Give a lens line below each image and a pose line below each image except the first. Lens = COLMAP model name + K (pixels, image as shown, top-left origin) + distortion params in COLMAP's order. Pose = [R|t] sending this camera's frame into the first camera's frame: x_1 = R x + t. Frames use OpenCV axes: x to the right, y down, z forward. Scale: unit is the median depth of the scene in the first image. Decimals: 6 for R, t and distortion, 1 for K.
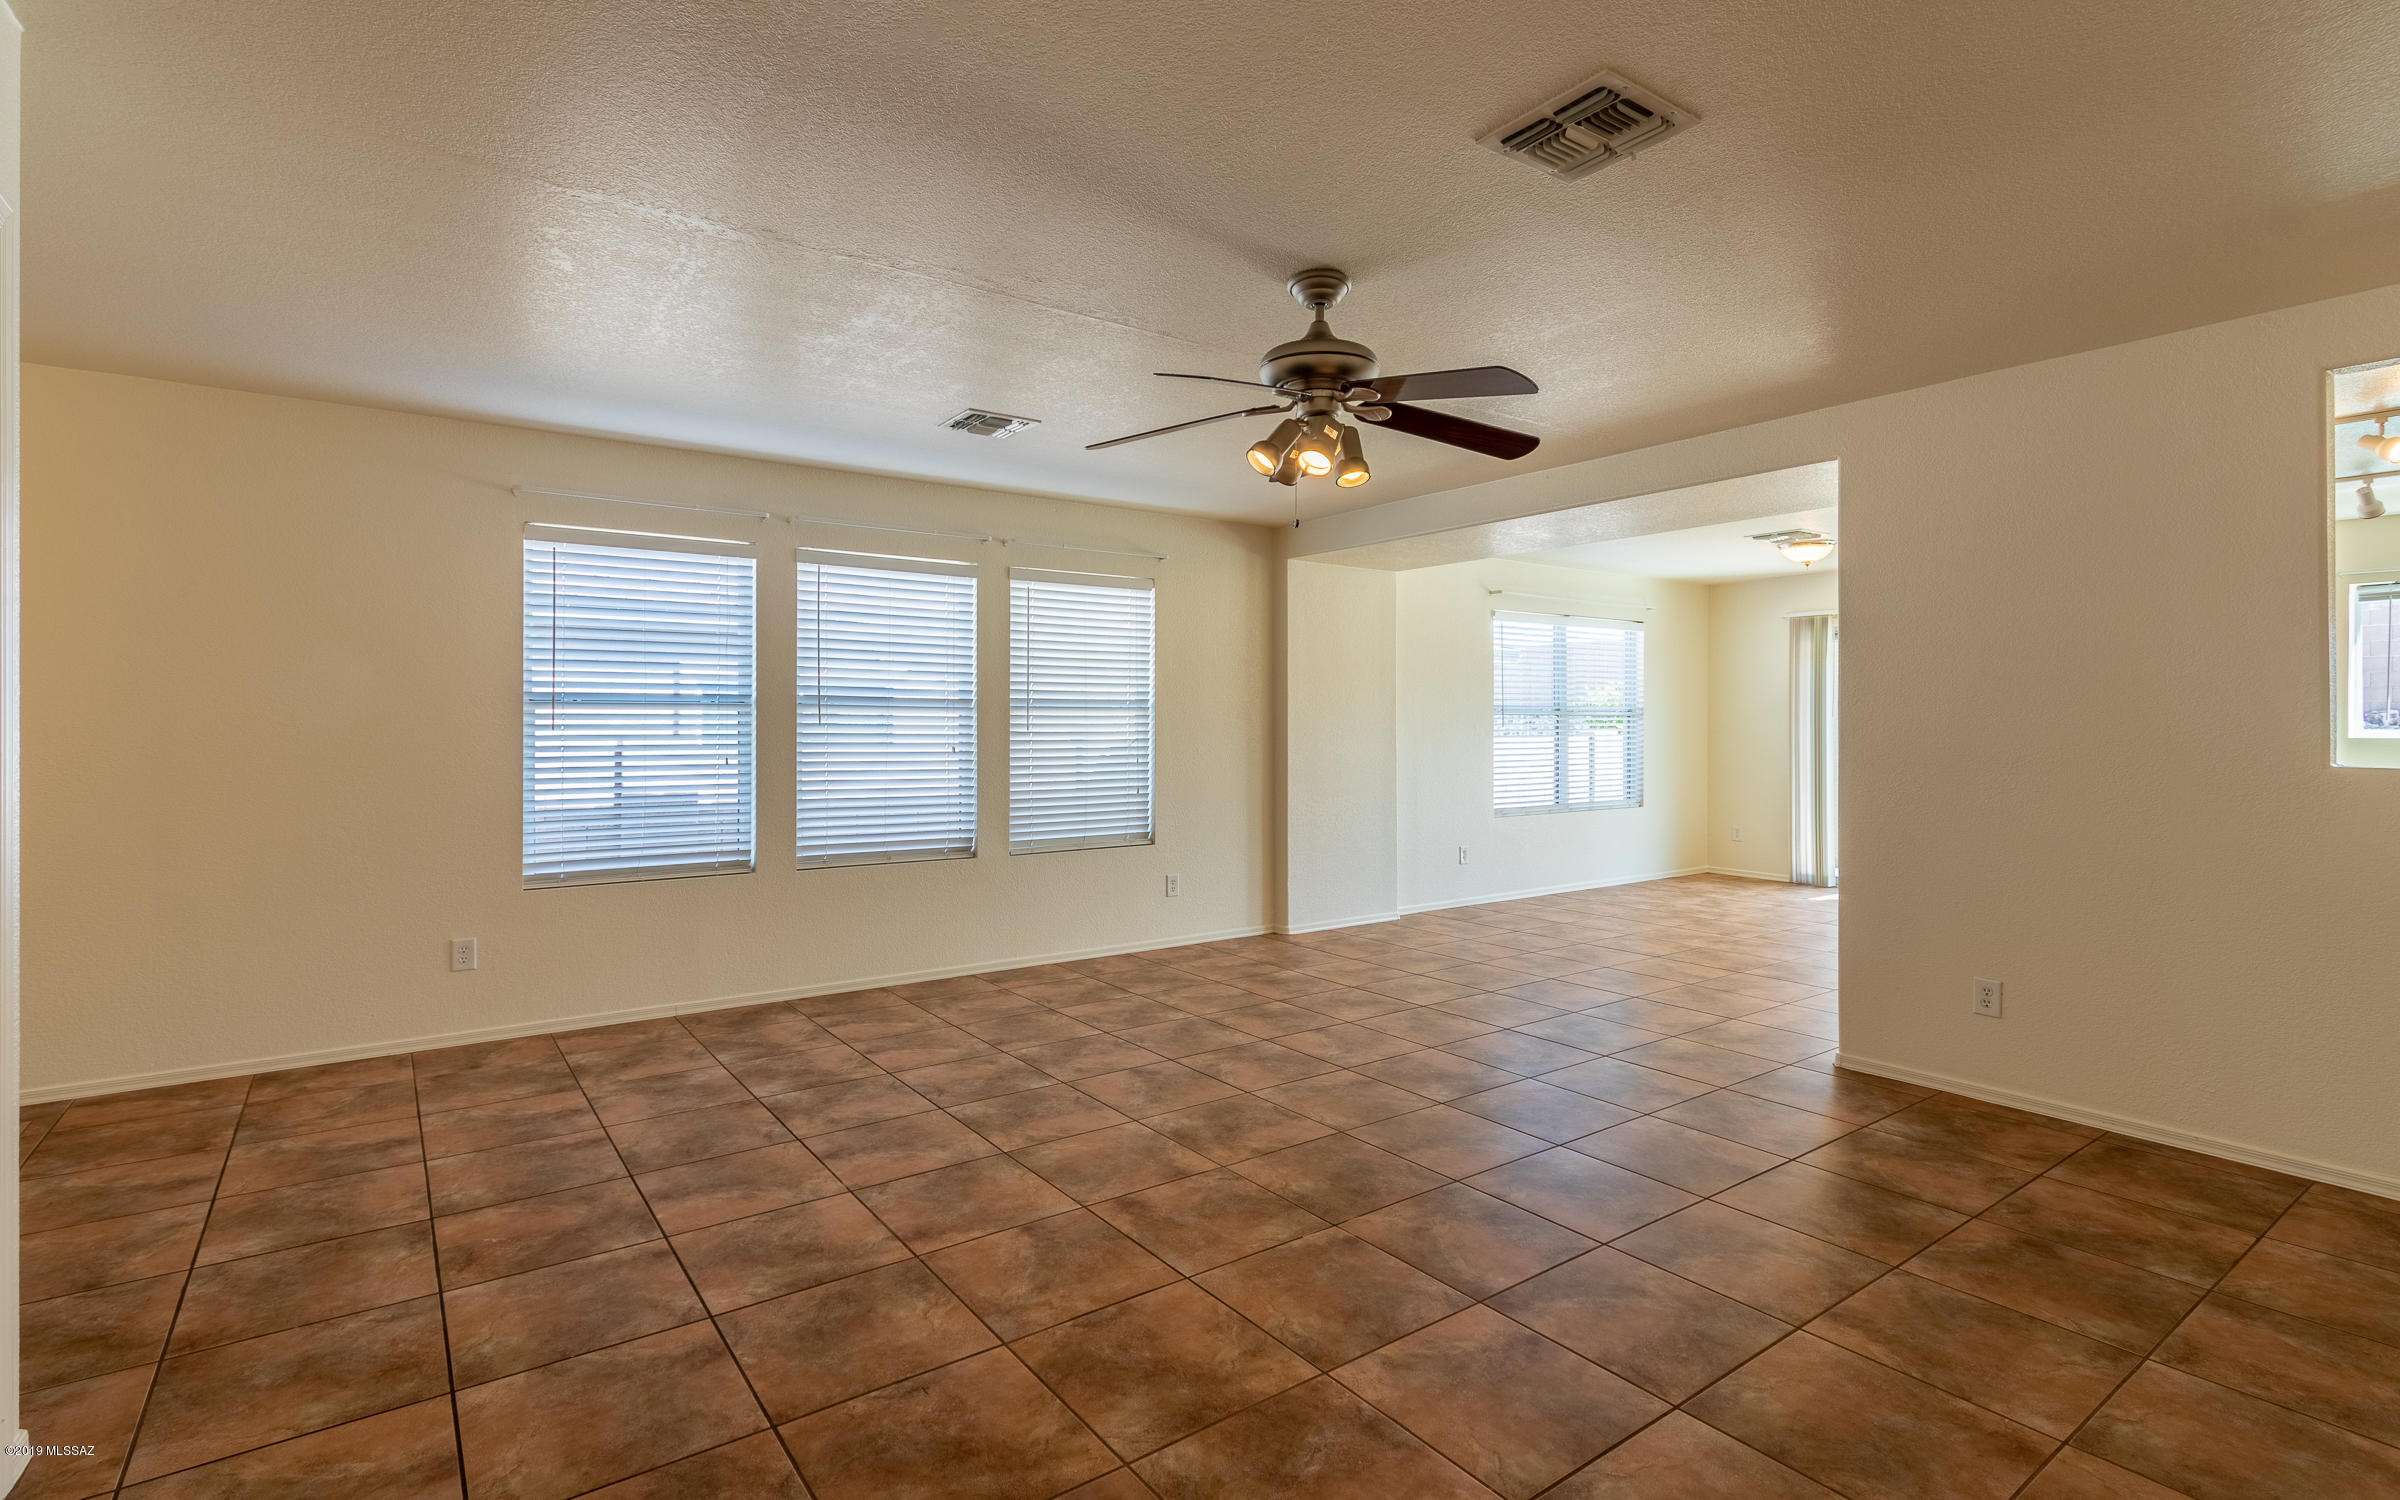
lens RADIAL K [[1145.4, 0, 1189.3], [0, 1145.4, 712.3], [0, 0, 1]] dist [-0.003700, -0.000812]
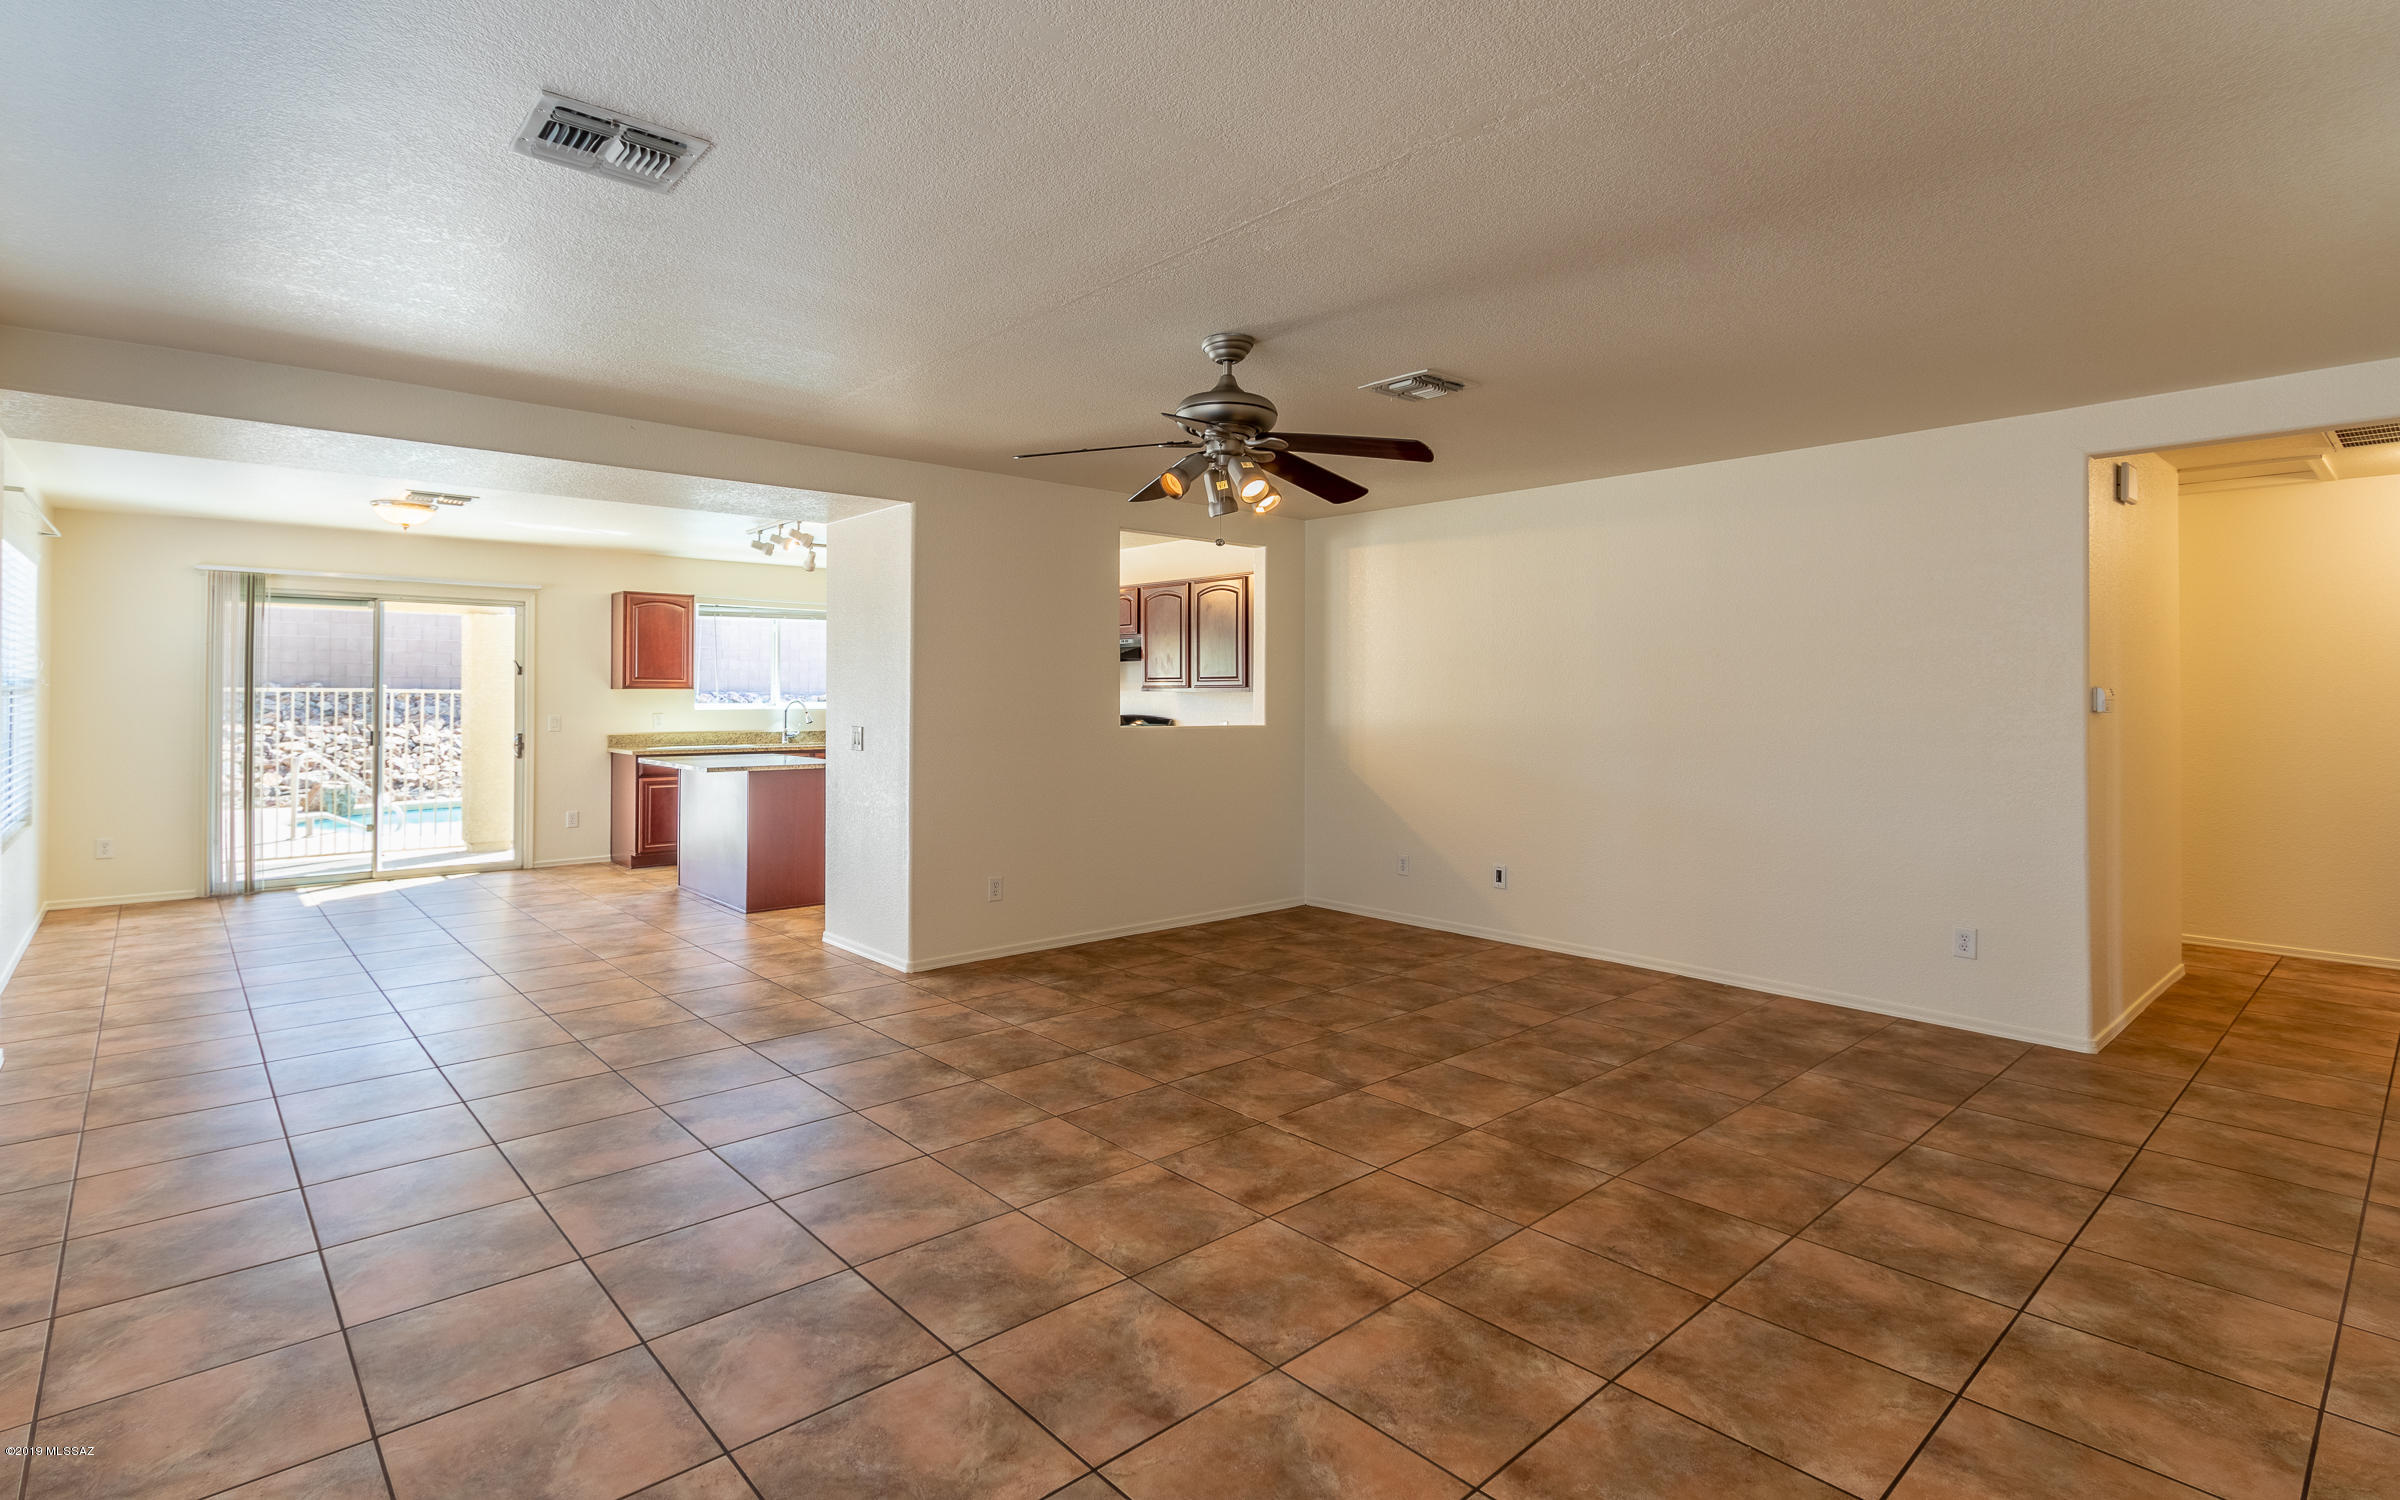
lens RADIAL K [[1145.4, 0, 1175.5], [0, 1145.4, 683.5], [0, 0, 1]] dist [-0.003700, -0.000812]
pose [[-0.110453, 0.005997, 0.993863, -0.983127], [-0.013711, 0.999877, -0.007557, -0.015974], [-0.993787, -0.014461, -0.110357, 1.105405]]
